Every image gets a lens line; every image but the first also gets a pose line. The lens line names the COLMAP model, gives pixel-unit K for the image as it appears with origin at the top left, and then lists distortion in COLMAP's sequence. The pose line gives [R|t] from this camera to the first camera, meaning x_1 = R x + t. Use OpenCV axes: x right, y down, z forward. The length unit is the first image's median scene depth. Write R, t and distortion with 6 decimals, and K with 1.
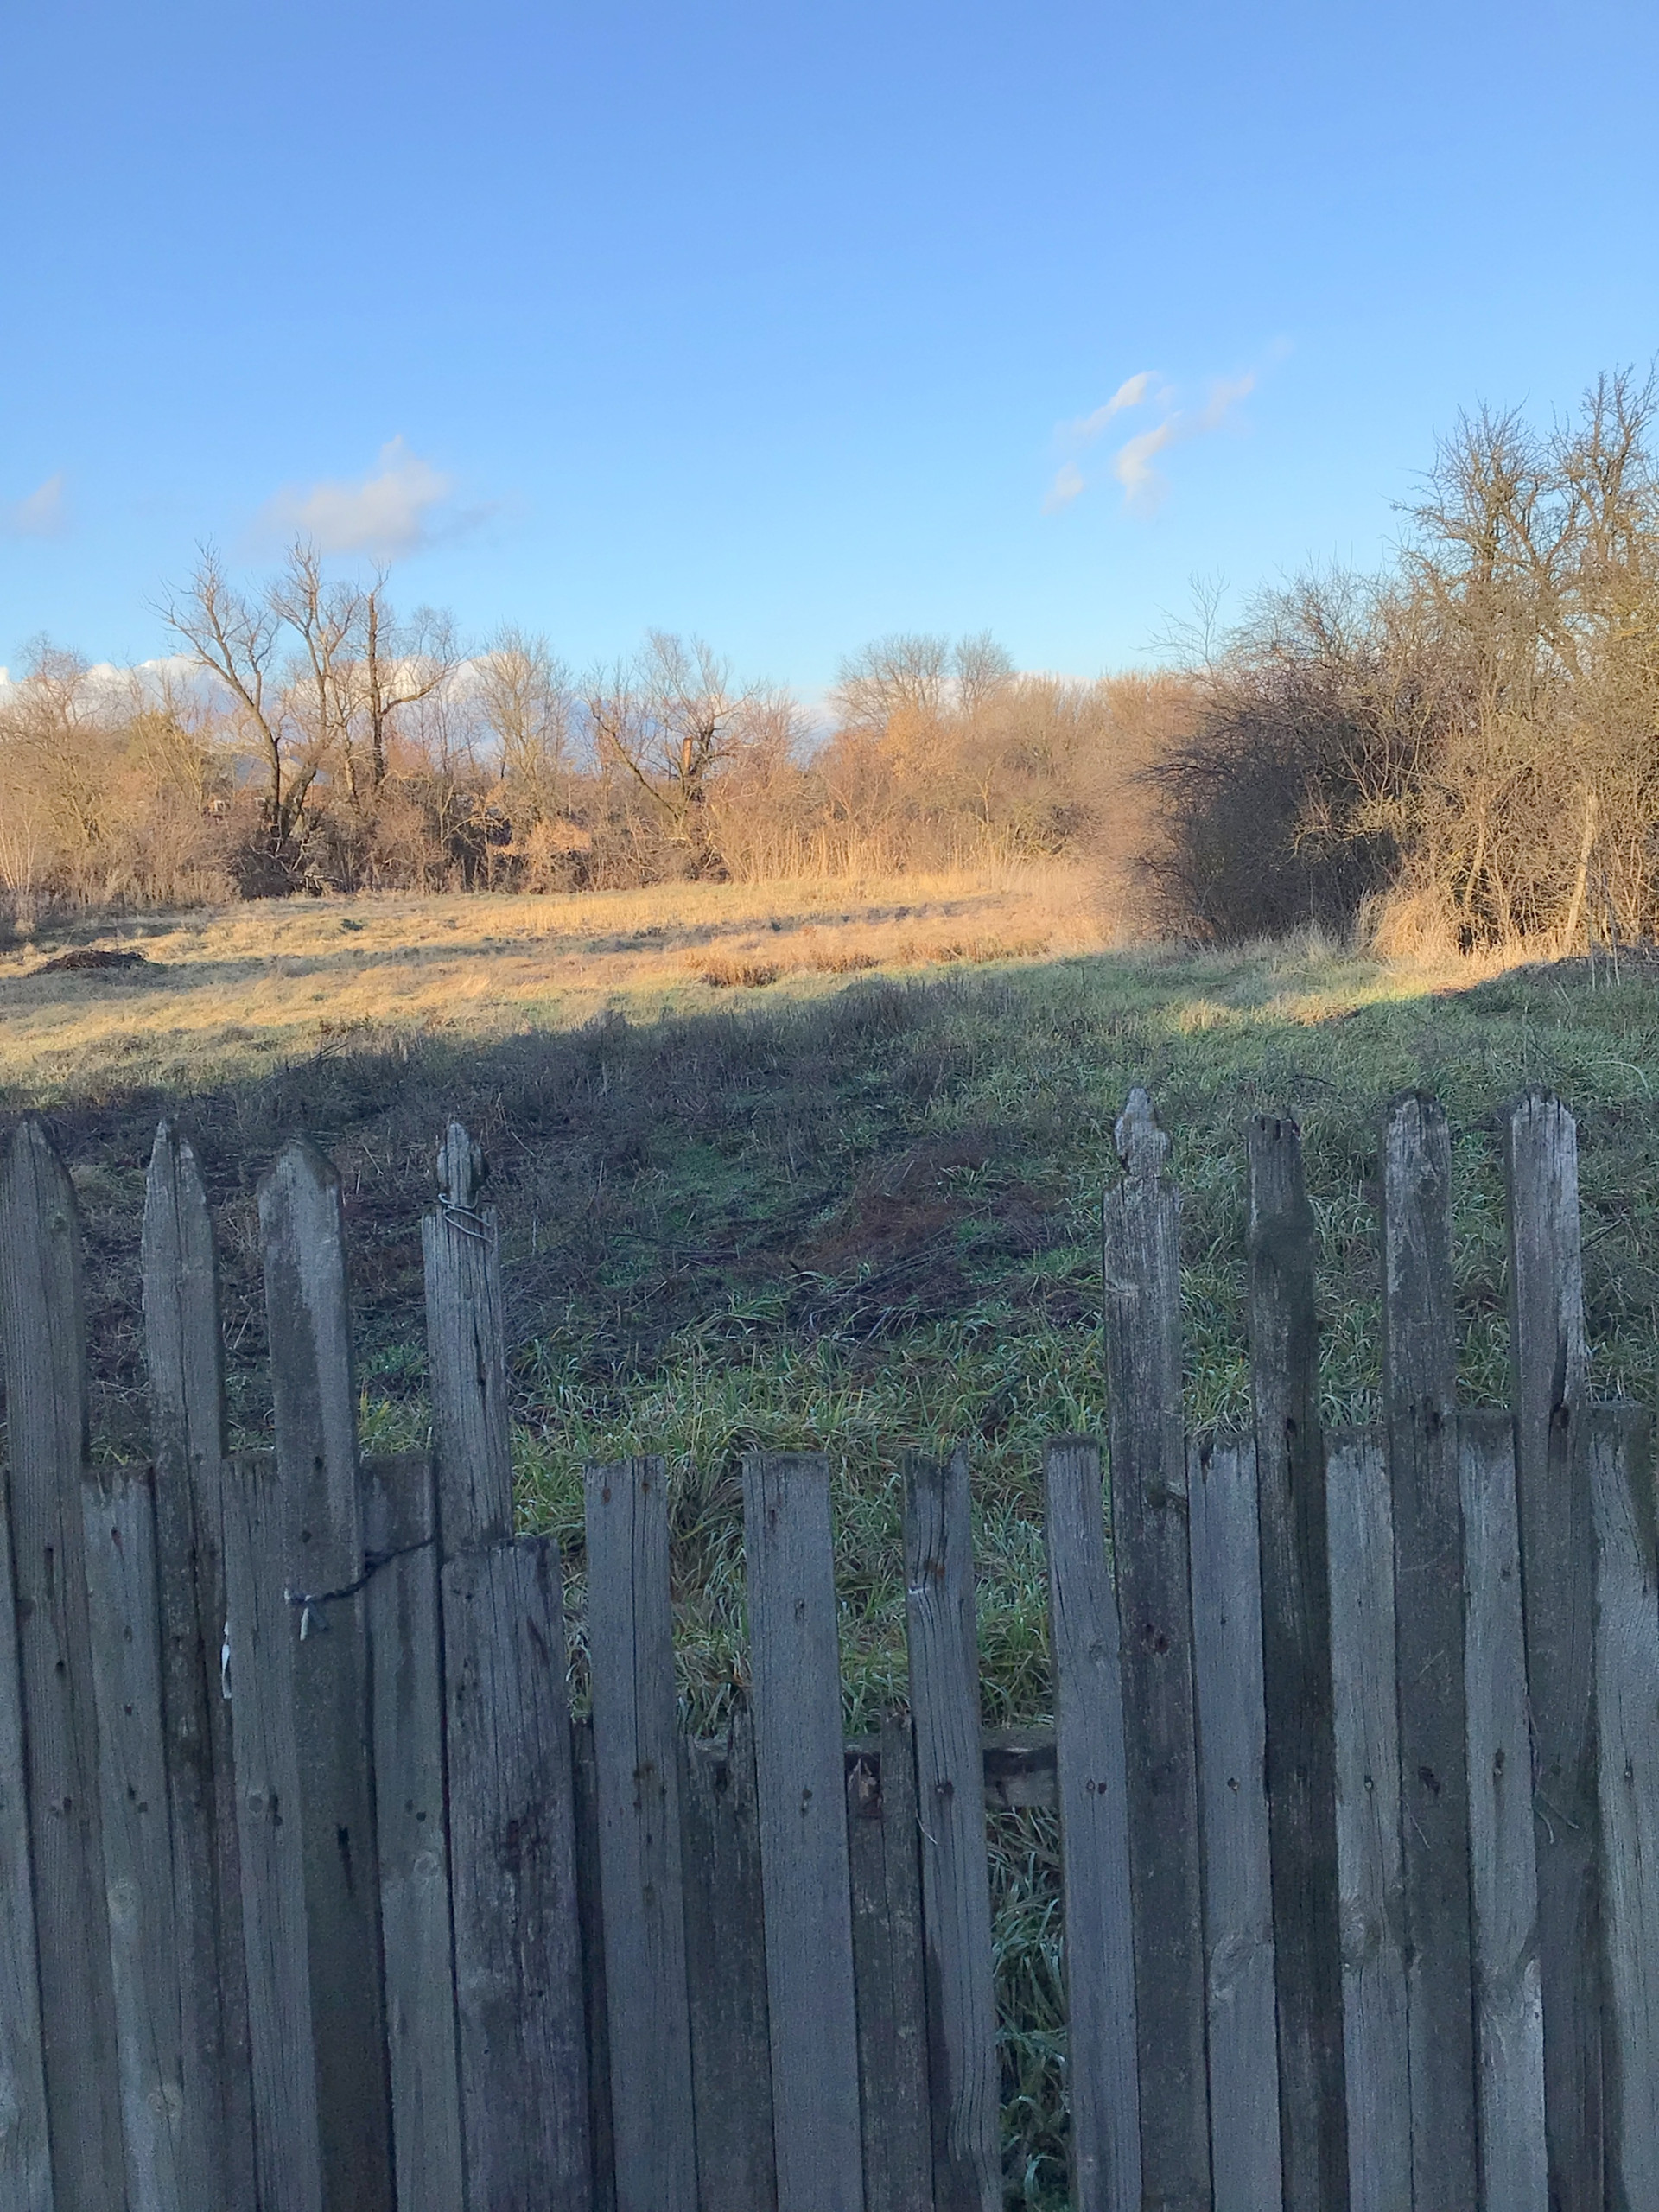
lens RADIAL K [[1972.1, 0, 831.3], [0, 1972.1, 1102.2], [0, 0, 1]] dist [0.113279, -0.183663]
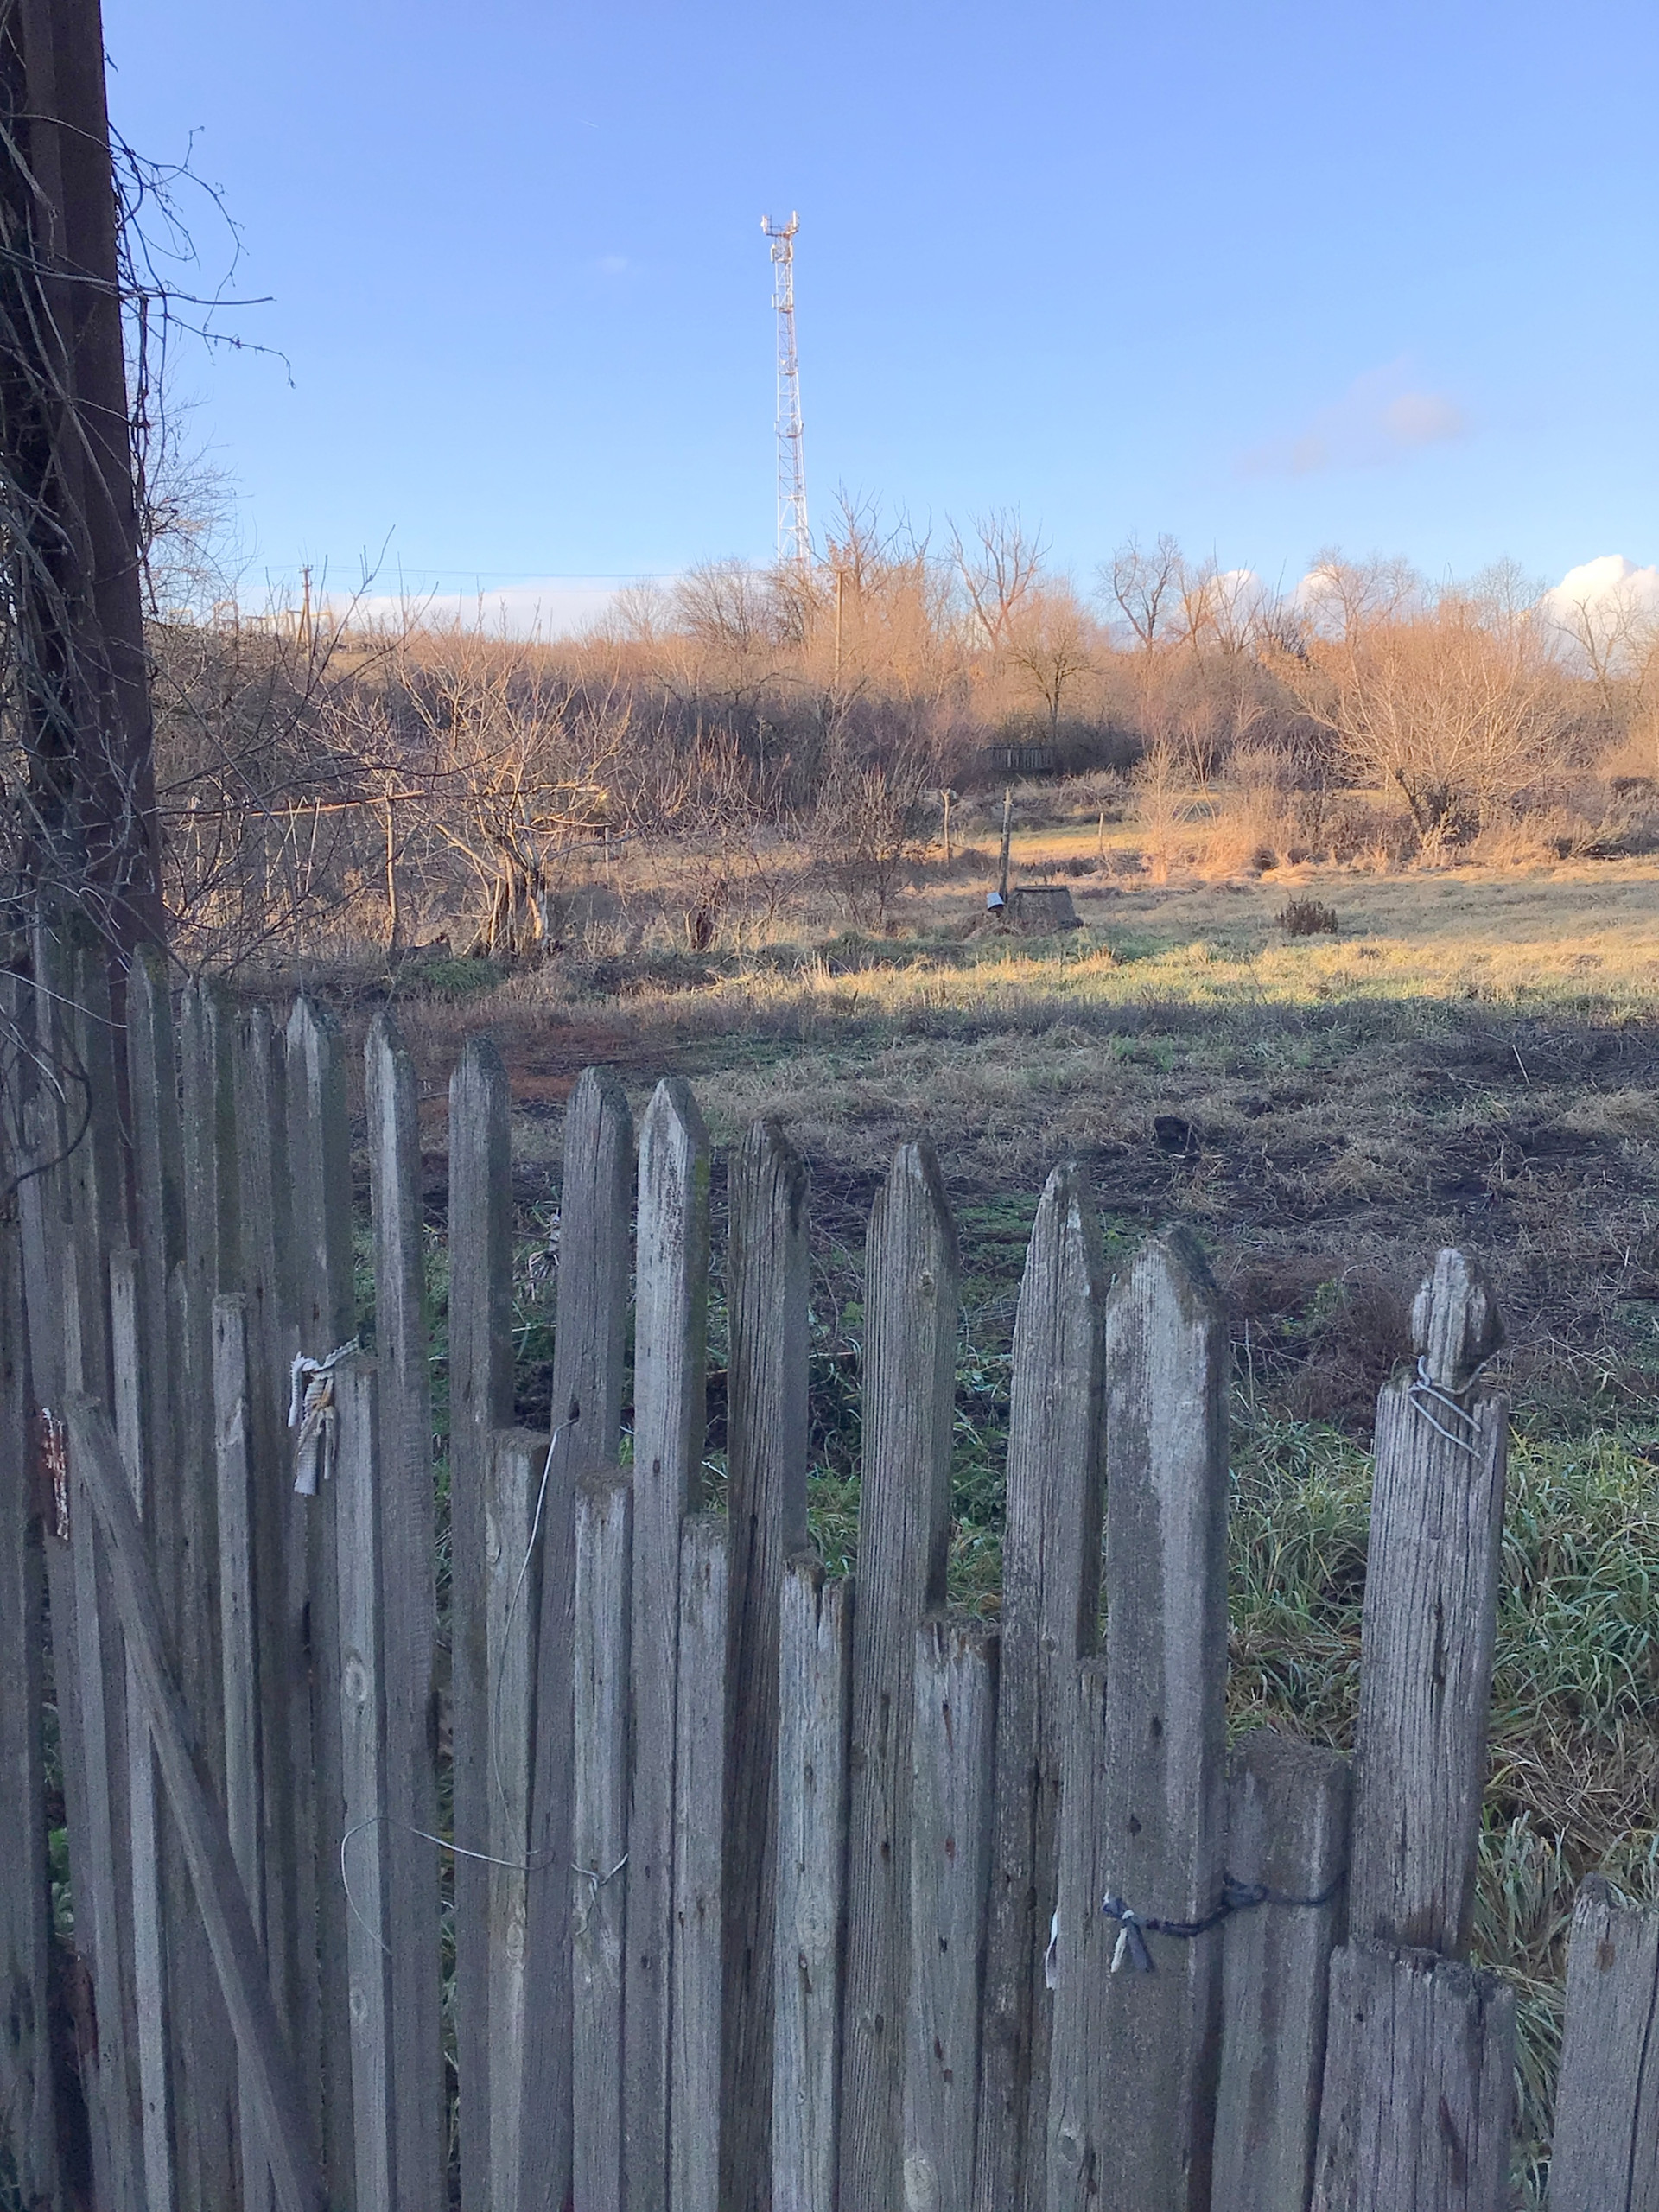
lens RADIAL K [[1972.1, 0, 824.8], [0, 1972.1, 1115.3], [0, 0, 1]] dist [0.113279, -0.183663]
pose [[0.703829, 0.141373, -0.696160, 0.092463], [-0.101964, 0.989954, 0.097948, -0.069855], [0.703013, 0.002045, 0.711174, 0.441705]]
